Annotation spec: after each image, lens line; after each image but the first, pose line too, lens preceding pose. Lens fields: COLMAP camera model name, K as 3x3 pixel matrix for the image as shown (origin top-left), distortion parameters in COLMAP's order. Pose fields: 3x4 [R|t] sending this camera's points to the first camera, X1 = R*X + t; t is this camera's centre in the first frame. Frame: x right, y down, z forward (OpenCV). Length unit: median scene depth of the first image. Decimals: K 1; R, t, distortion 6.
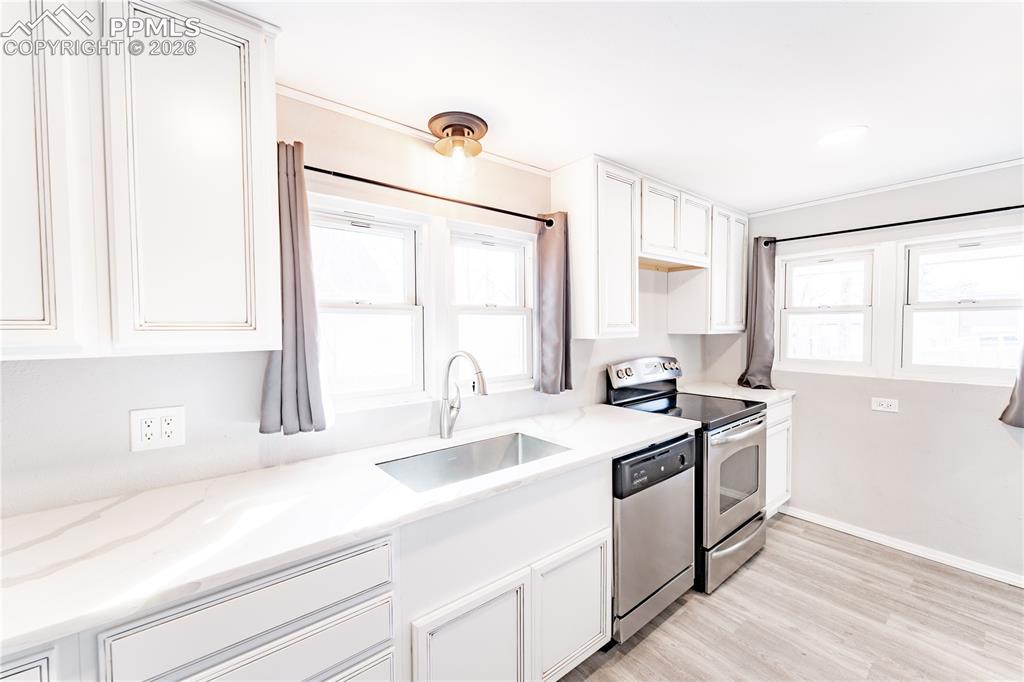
lens RADIAL K [[404.1, 0, 509.3], [0, 404.1, 339.1], [0, 0, 1]] dist [-0.008150, 0.000233]
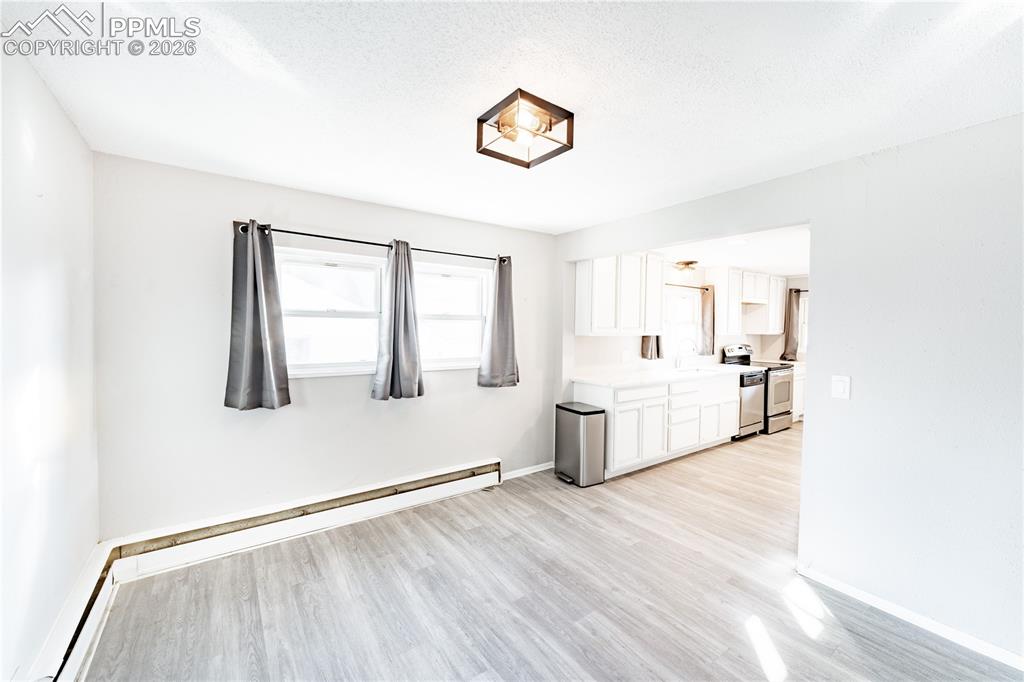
lens RADIAL K [[407.6, 0, 508.9], [0, 407.6, 334.6], [0, 0, 1]] dist [-0.017455, 0.000058]
pose [[0.998064, 0.019598, -0.059020, -0.848252], [-0.019818, 0.999799, -0.003144, 0.025940], [0.058946, 0.004308, 0.998252, -1.395259]]
